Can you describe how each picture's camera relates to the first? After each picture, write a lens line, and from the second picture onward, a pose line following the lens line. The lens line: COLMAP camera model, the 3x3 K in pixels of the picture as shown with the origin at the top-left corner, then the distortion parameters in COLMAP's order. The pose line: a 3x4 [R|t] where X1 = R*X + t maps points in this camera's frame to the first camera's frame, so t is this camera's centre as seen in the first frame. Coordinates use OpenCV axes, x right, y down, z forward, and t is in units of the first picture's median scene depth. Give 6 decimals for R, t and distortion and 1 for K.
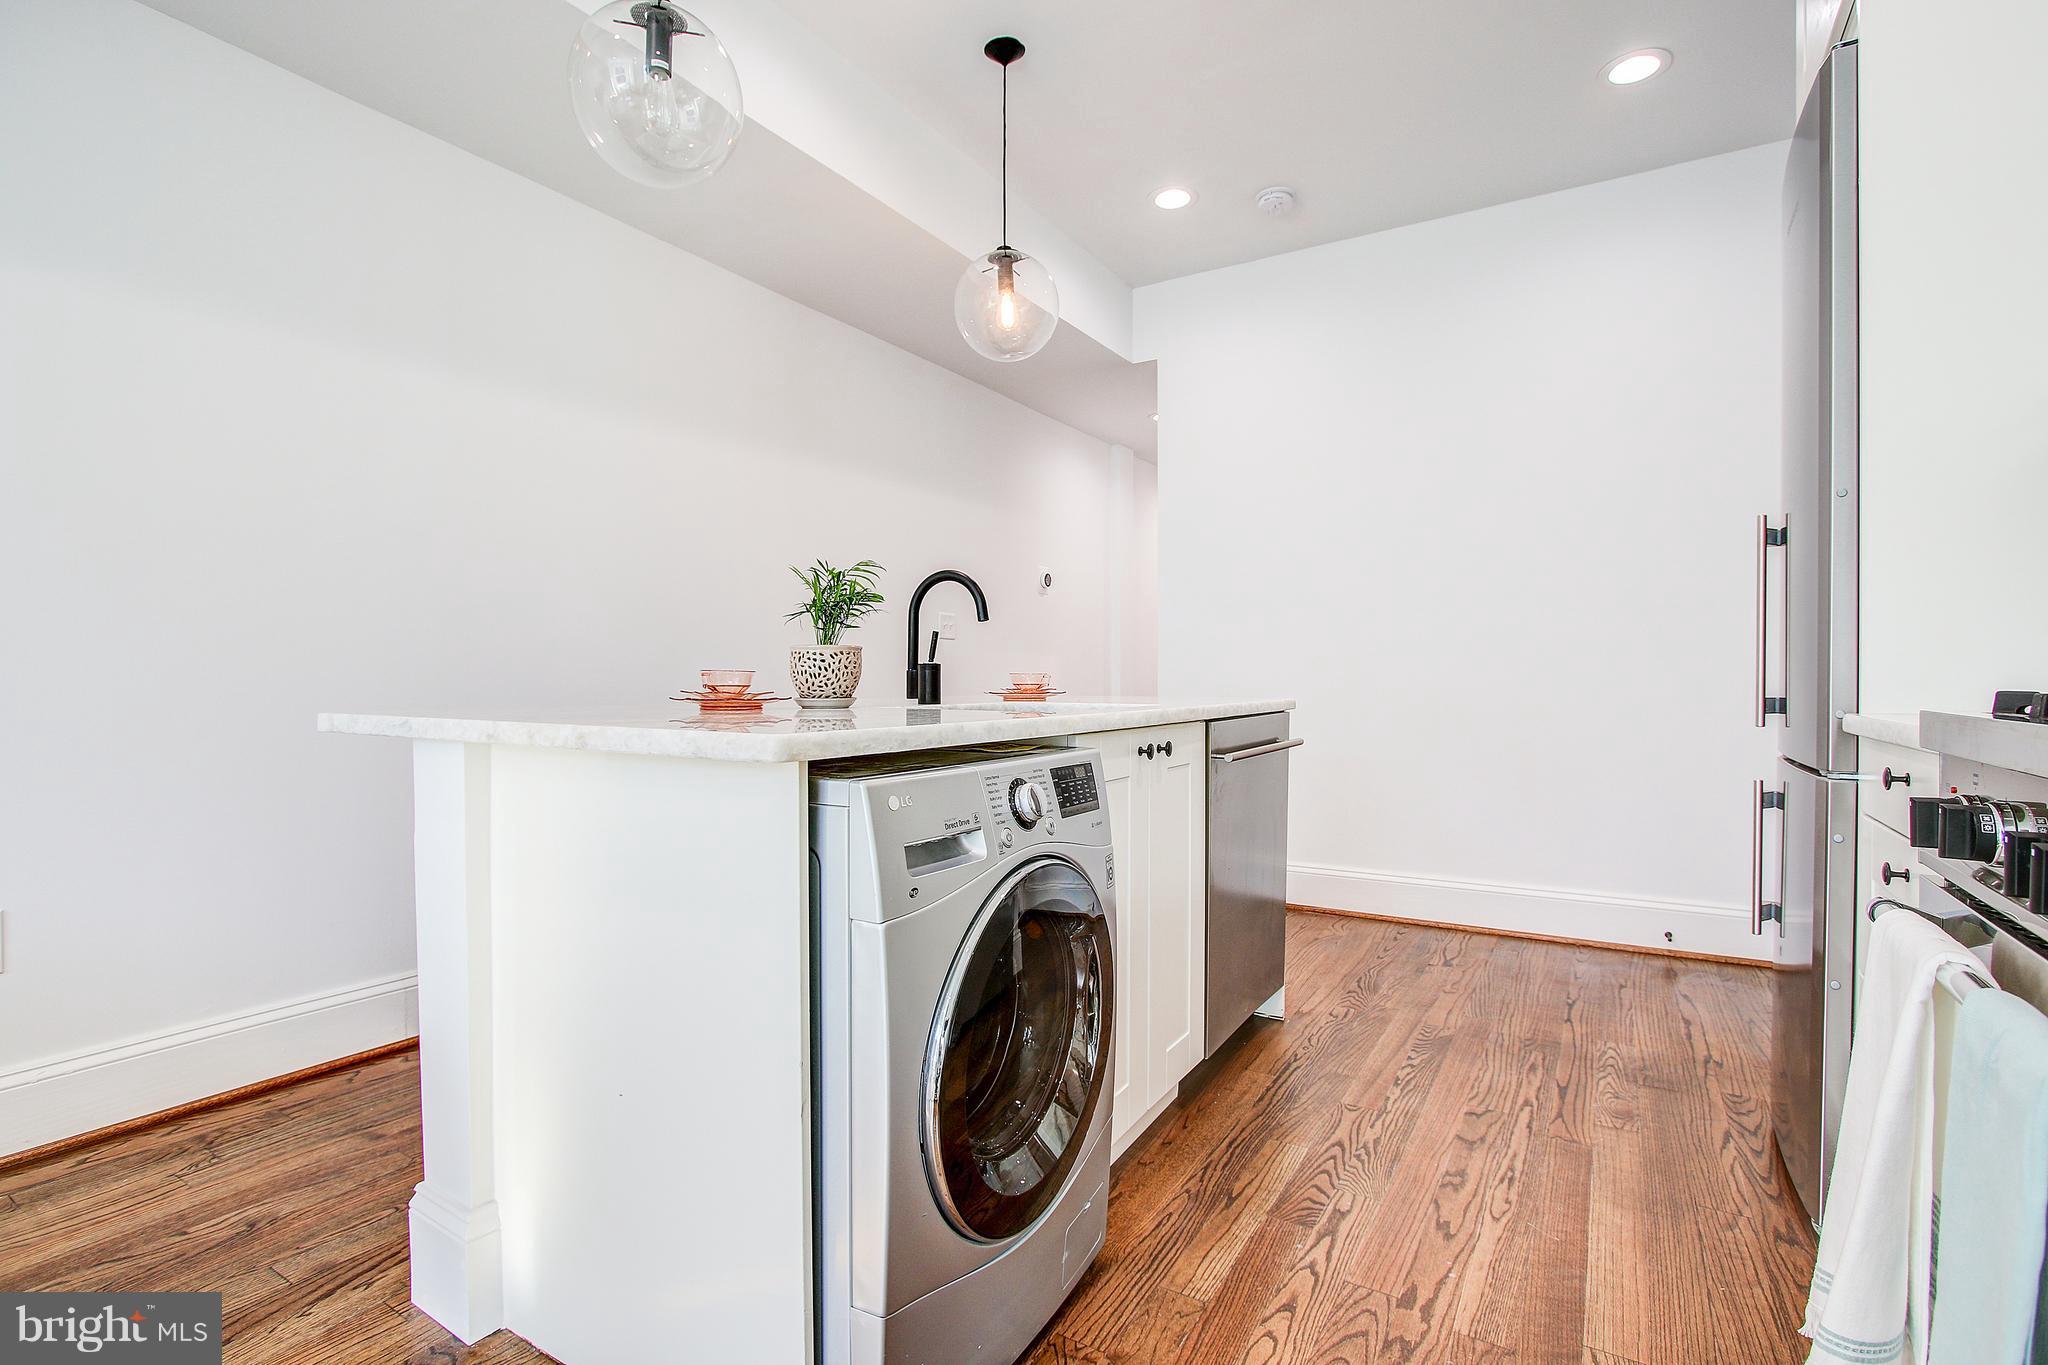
lens RADIAL K [[967.8, 0, 1036.3], [0, 967.8, 682.3], [0, 0, 1]] dist [-0.024389, 0.006027]
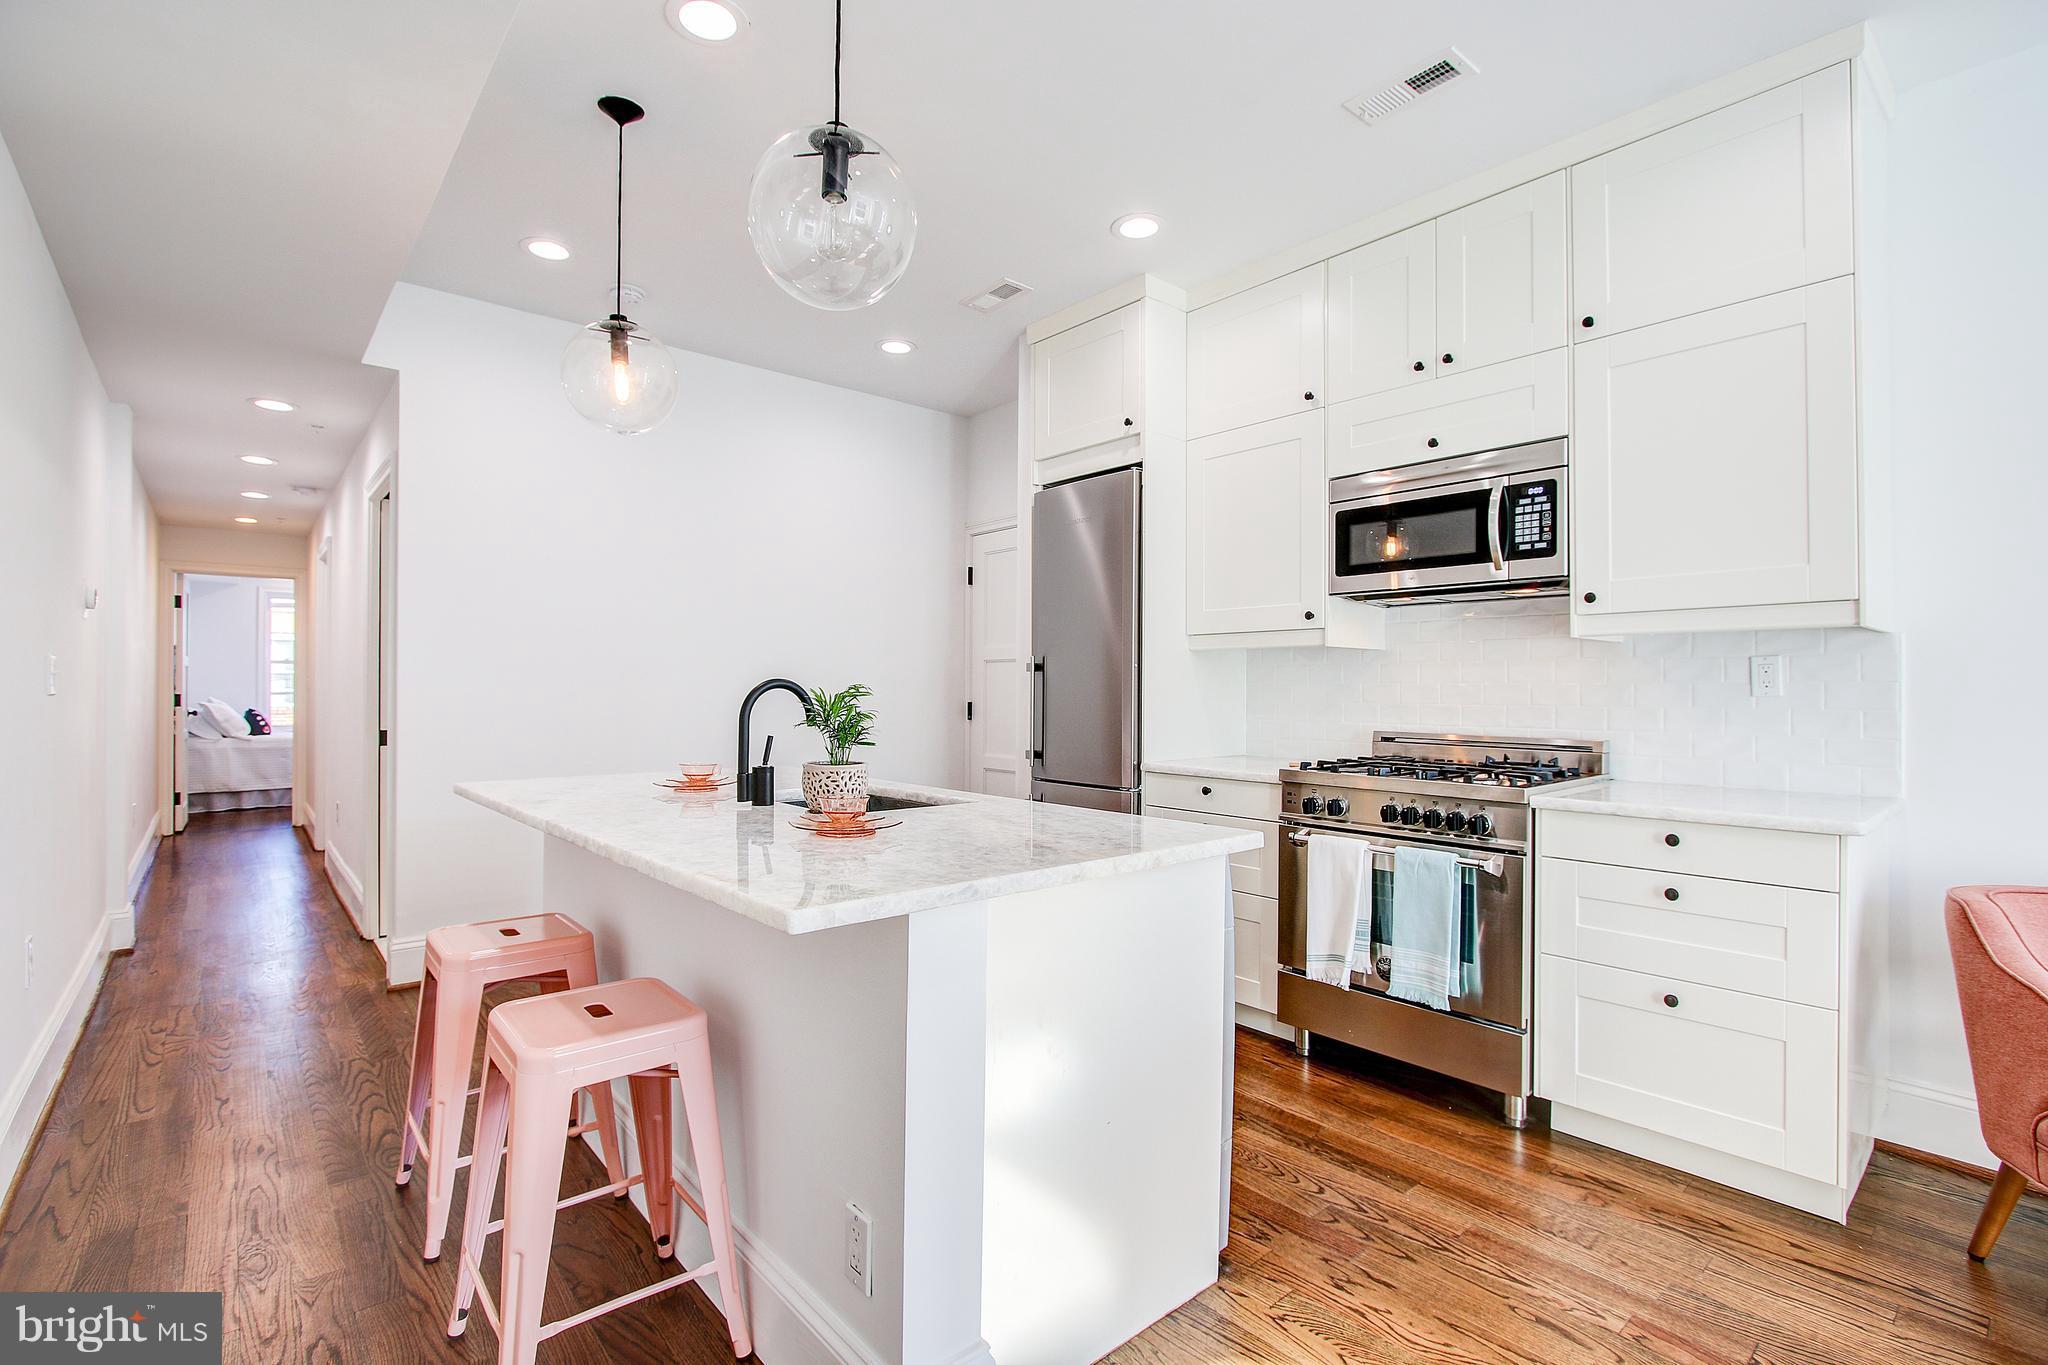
lens RADIAL K [[967.8, 0, 1036.3], [0, 967.8, 682.3], [0, 0, 1]] dist [-0.024389, 0.006027]
pose [[0.324847, 0.001686, 0.945765, -1.005686], [0.003888, 0.999988, -0.003118, -0.106444], [-0.945759, 0.004690, 0.324836, 0.383155]]
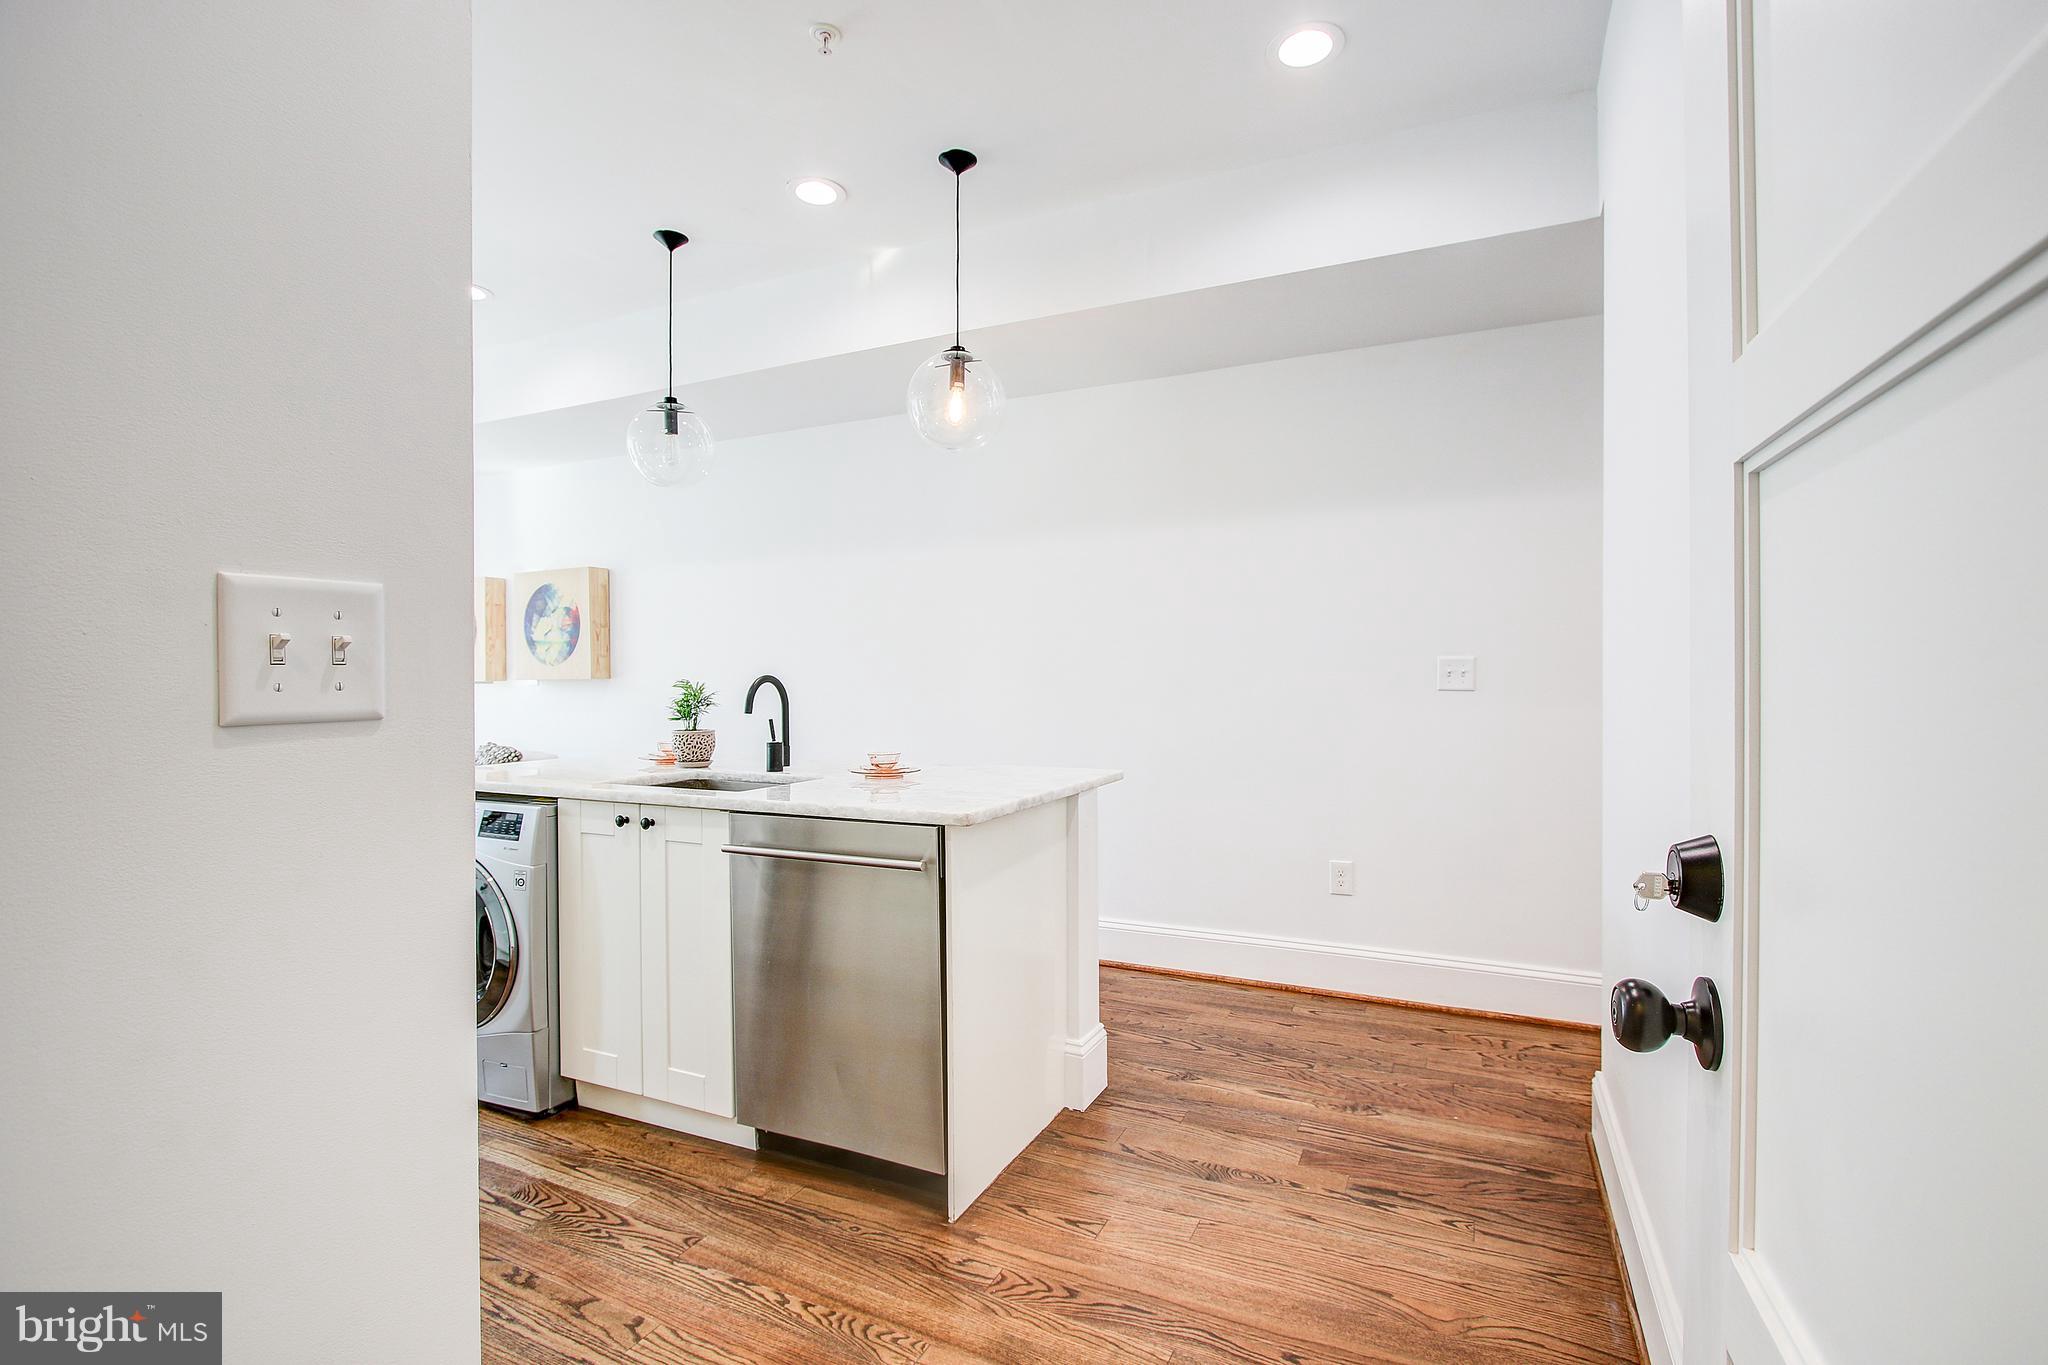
lens RADIAL K [[947.1, 0, 1013.6], [0, 947.1, 676.2], [0, 0, 1]] dist [-0.015609, 0.000334]
pose [[0.088648, -0.002535, -0.996060, 1.282284], [-0.003602, 0.999989, -0.002865, -0.112738], [0.996056, 0.003842, 0.088638, 1.233039]]
